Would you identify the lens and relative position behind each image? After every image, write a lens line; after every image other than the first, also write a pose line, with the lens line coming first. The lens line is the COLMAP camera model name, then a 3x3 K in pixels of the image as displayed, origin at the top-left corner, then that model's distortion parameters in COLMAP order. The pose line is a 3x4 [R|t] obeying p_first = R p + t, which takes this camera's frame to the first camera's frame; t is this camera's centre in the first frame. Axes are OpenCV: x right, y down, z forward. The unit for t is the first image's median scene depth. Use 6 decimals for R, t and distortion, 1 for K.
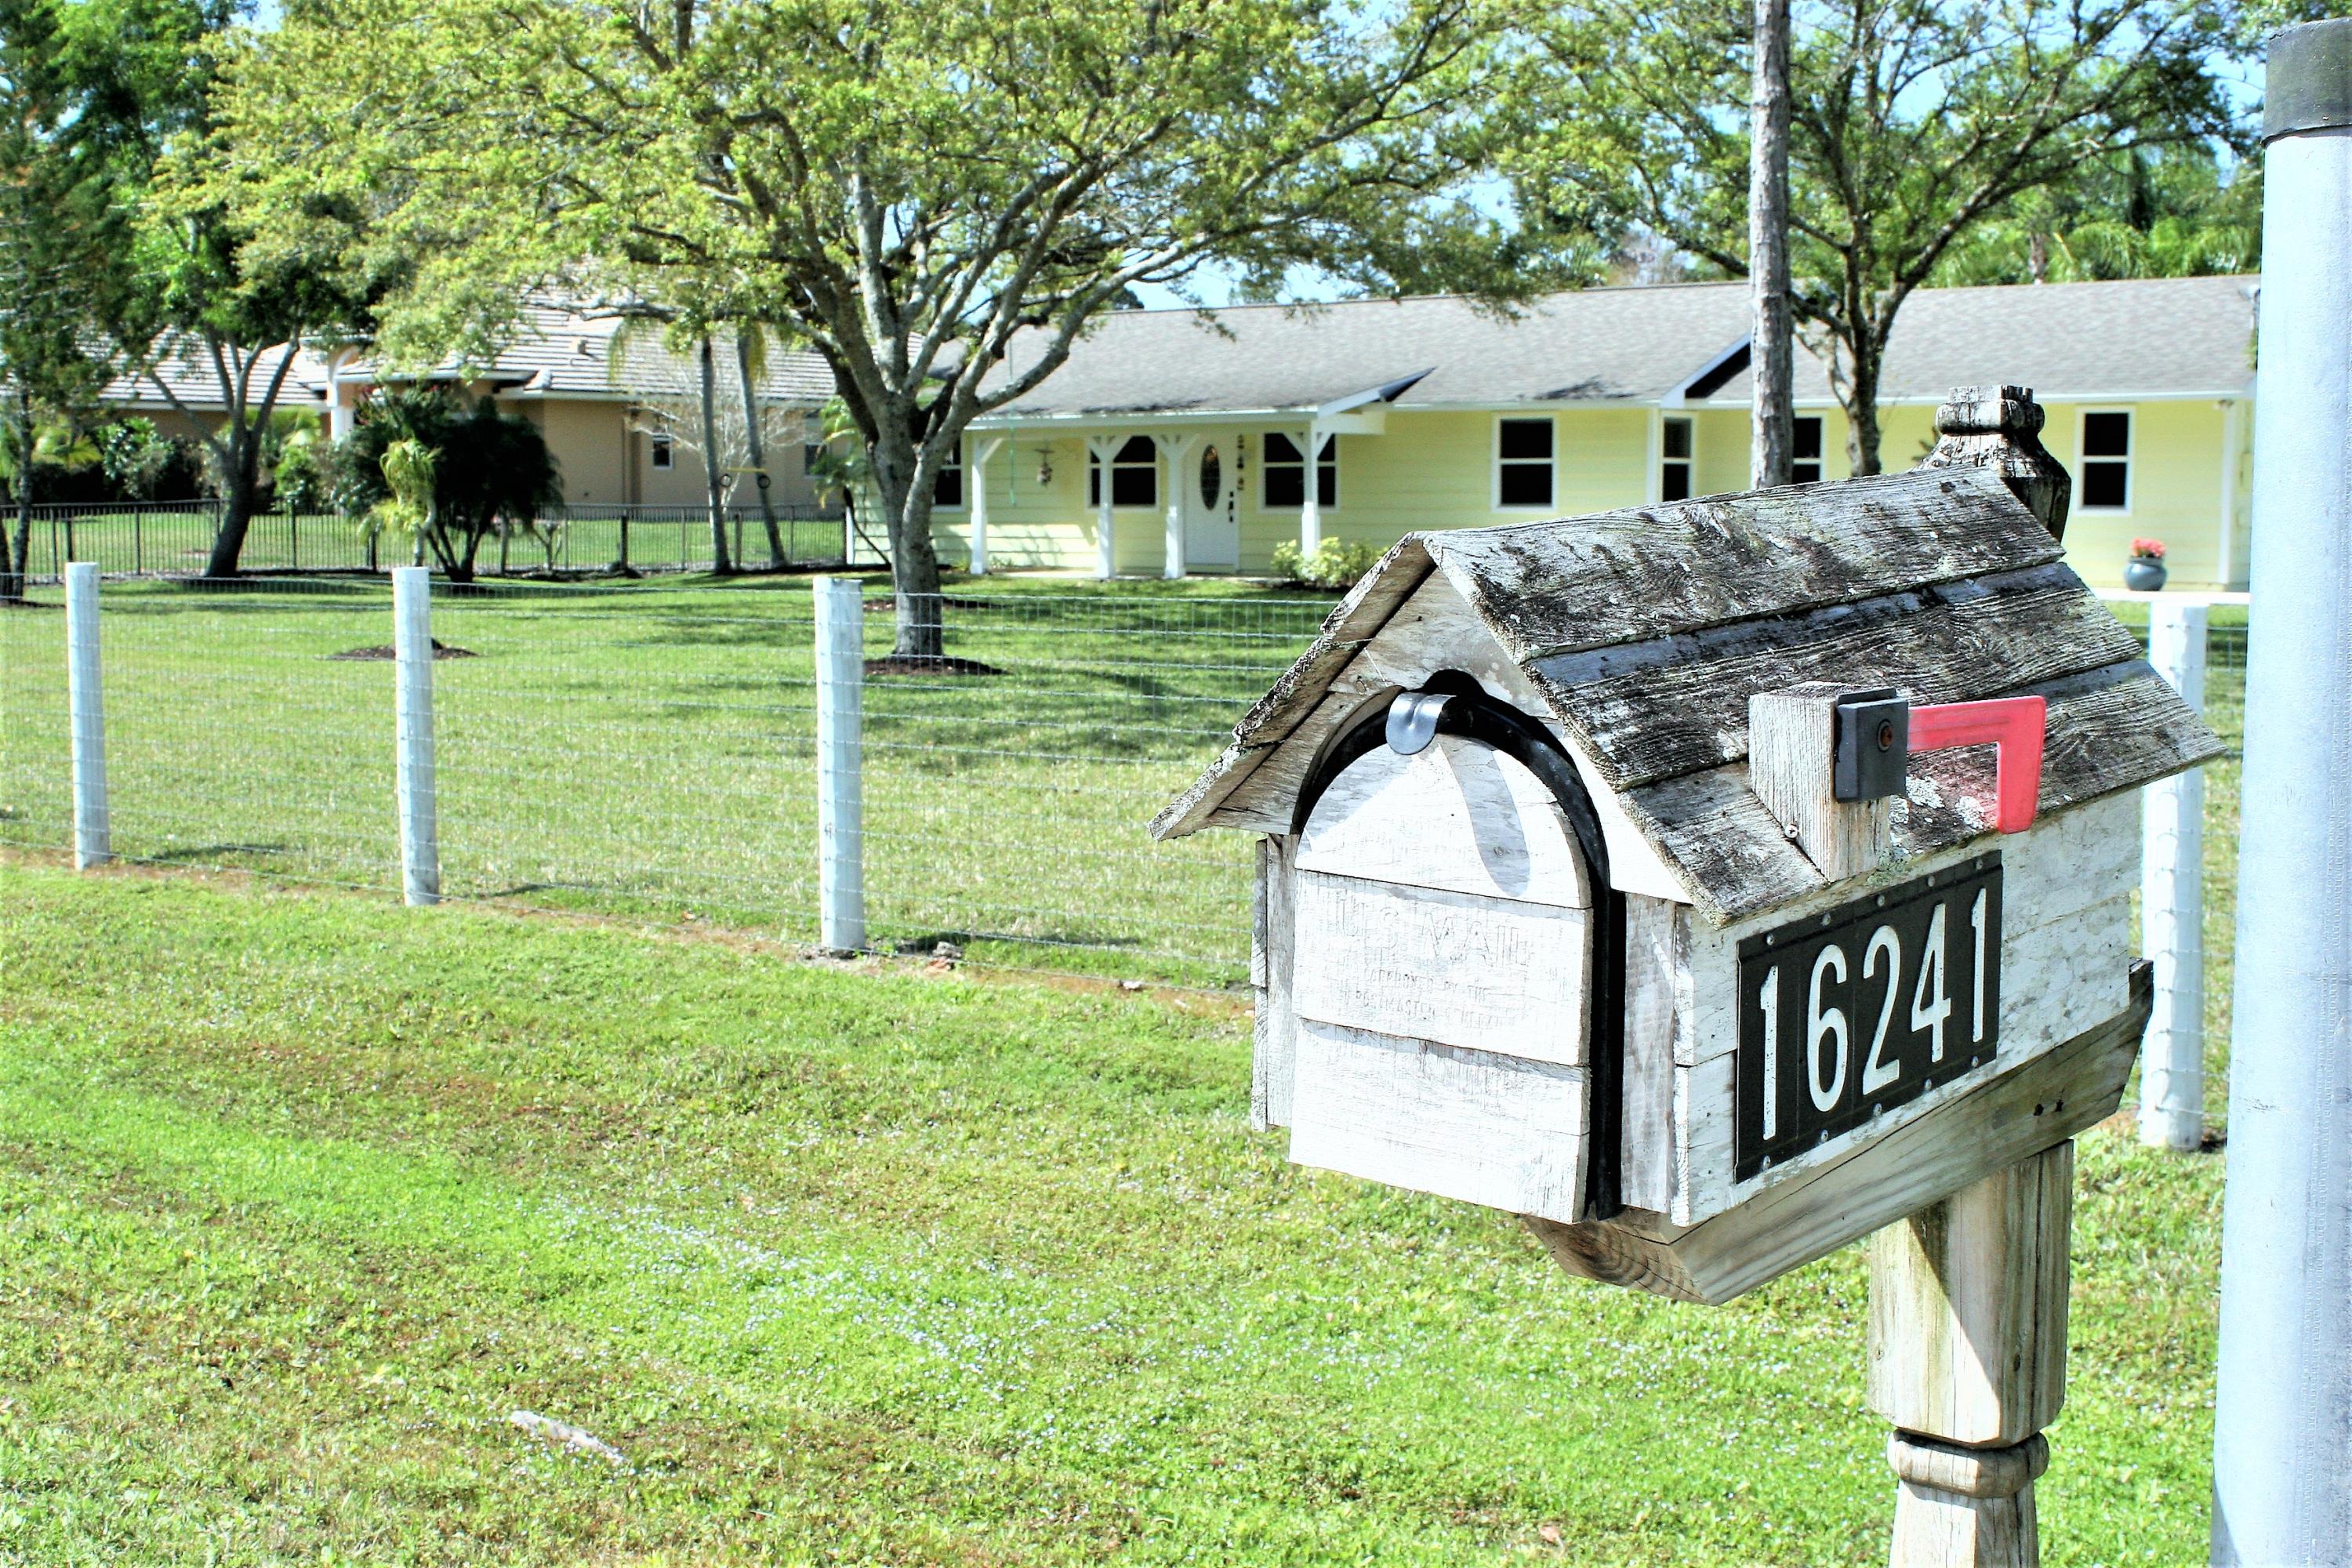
lens RADIAL K [[2973.2, 0, 1176.0], [0, 2973.2, 784.0], [0, 0, 1]] dist [-0.050888, 0.010813]
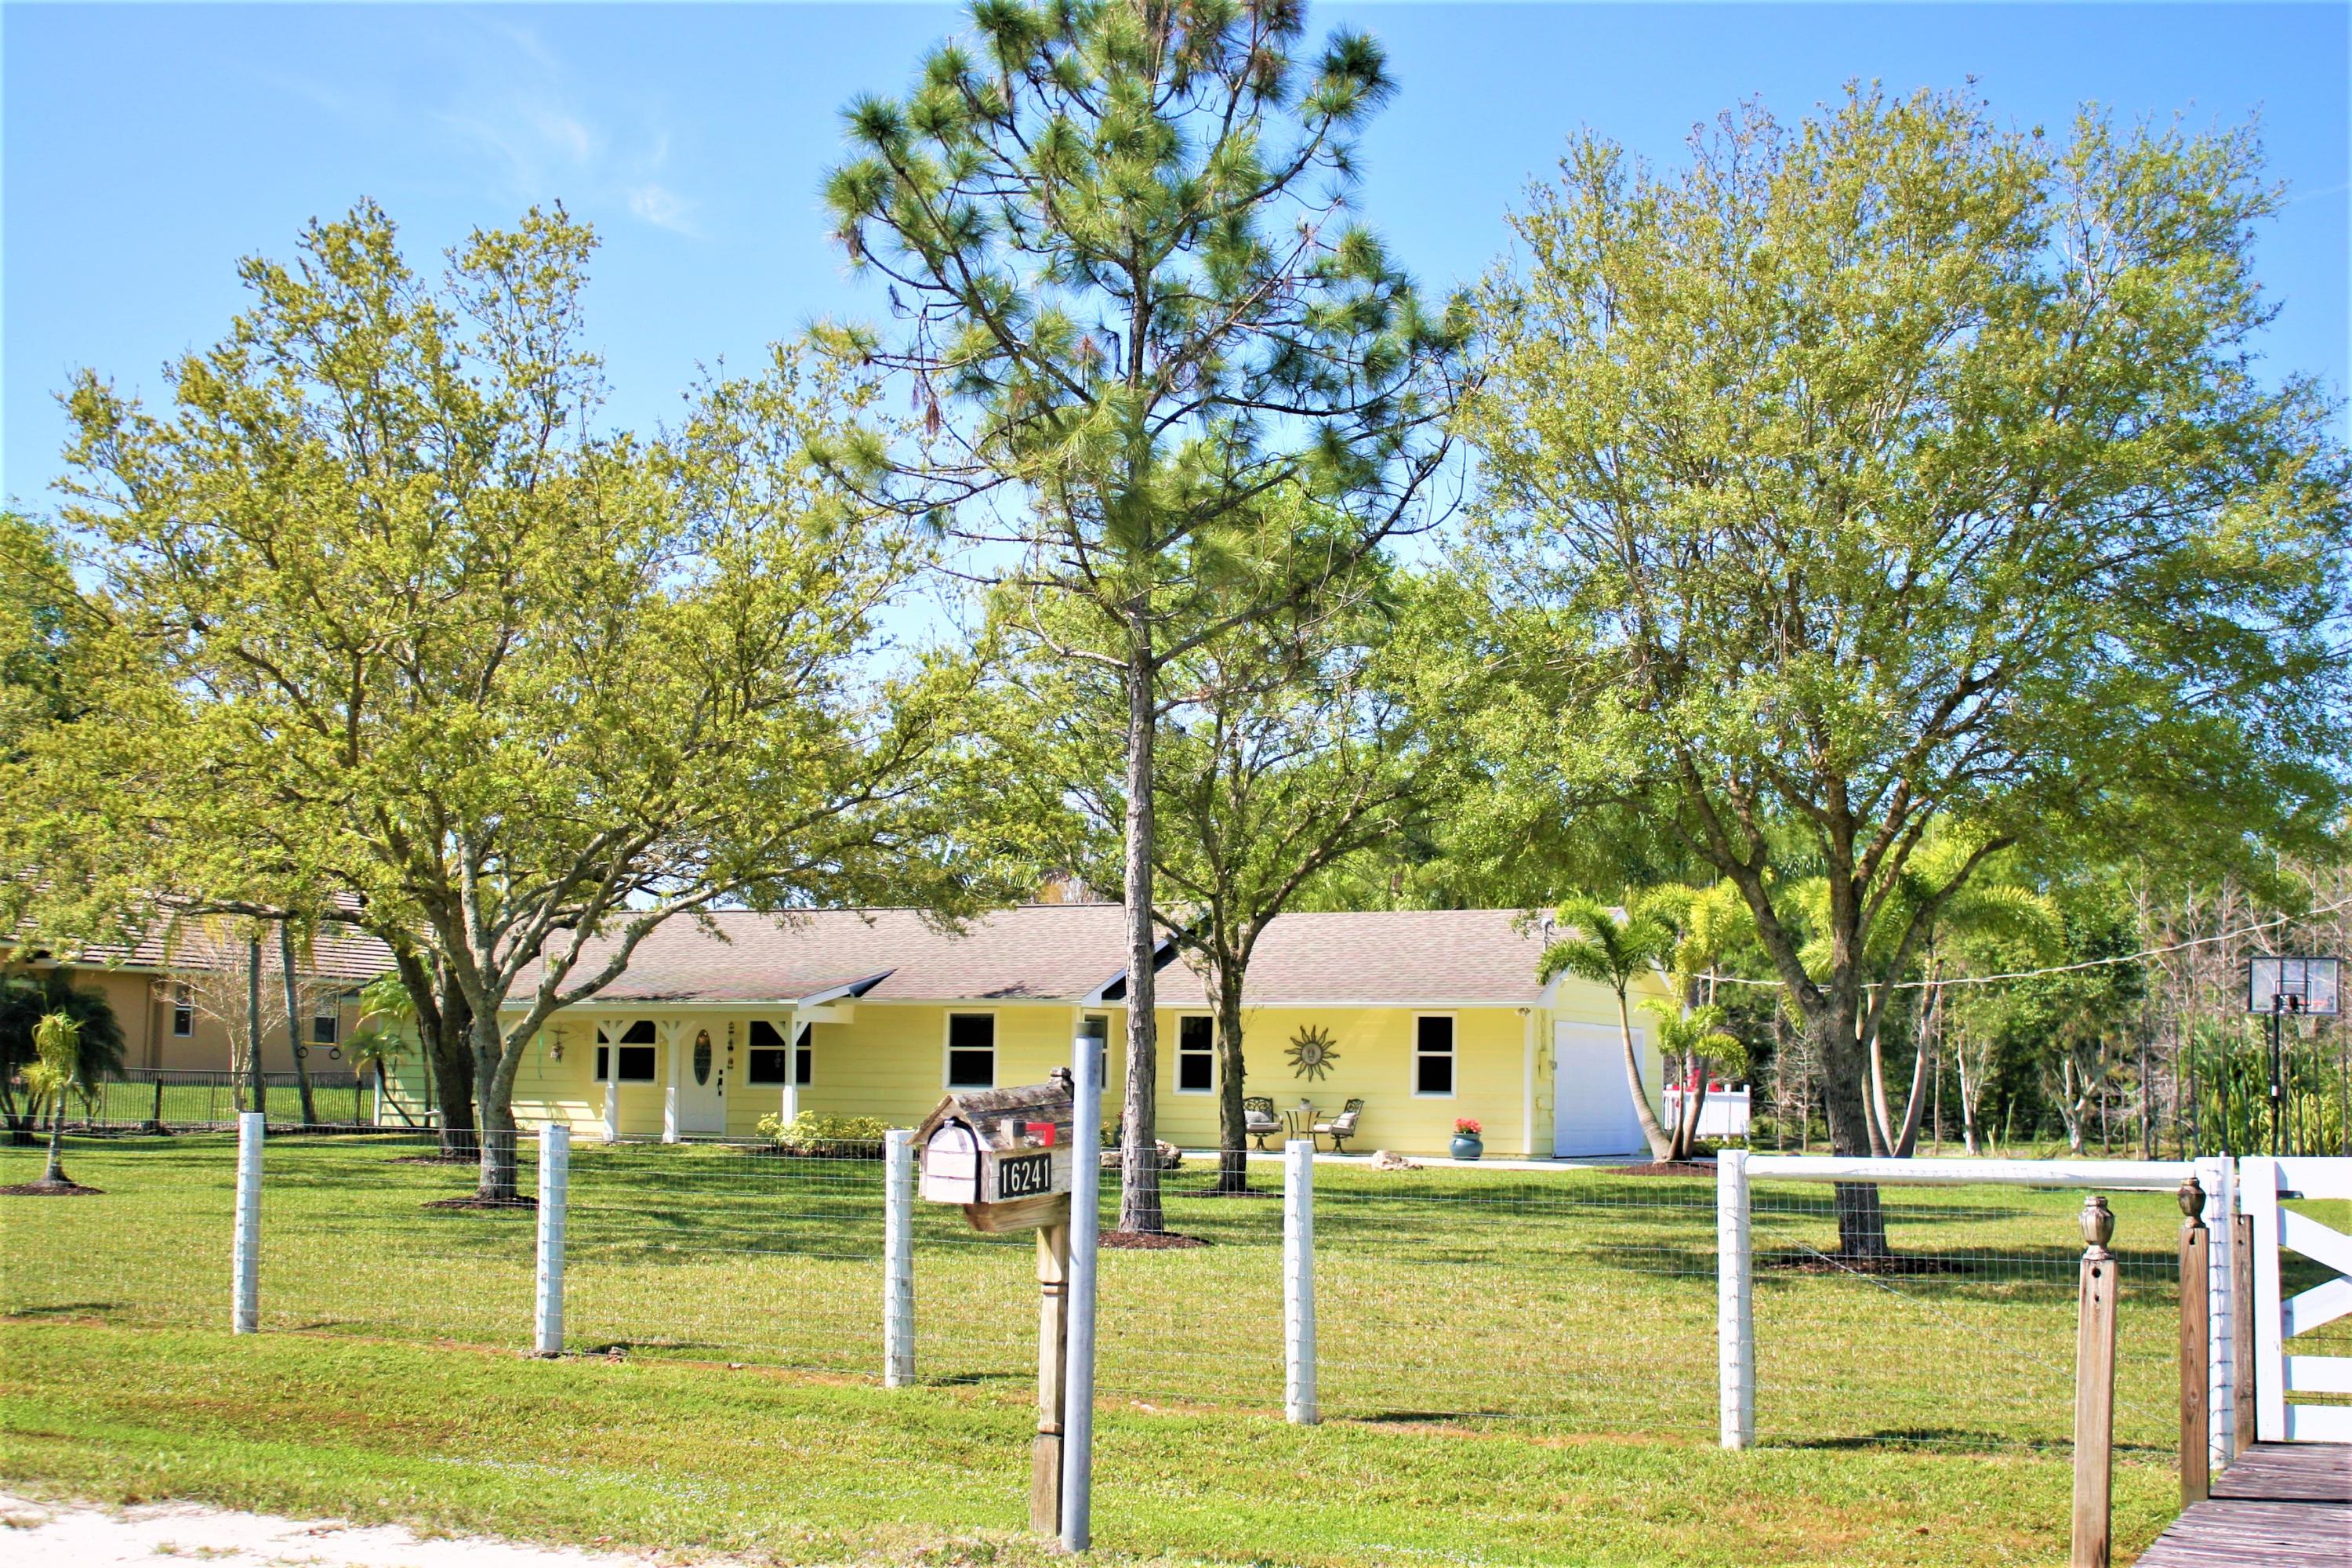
lens RADIAL K [[2750.7, 0, 1176.0], [0, 2750.7, 784.0], [0, 0, 1]] dist [-0.110223, -0.013536]
pose [[0.981757, 0.033986, 0.187076, -0.019860], [0.004331, 0.979644, -0.200696, 0.015668], [-0.190089, 0.197845, 0.961626, -0.171271]]
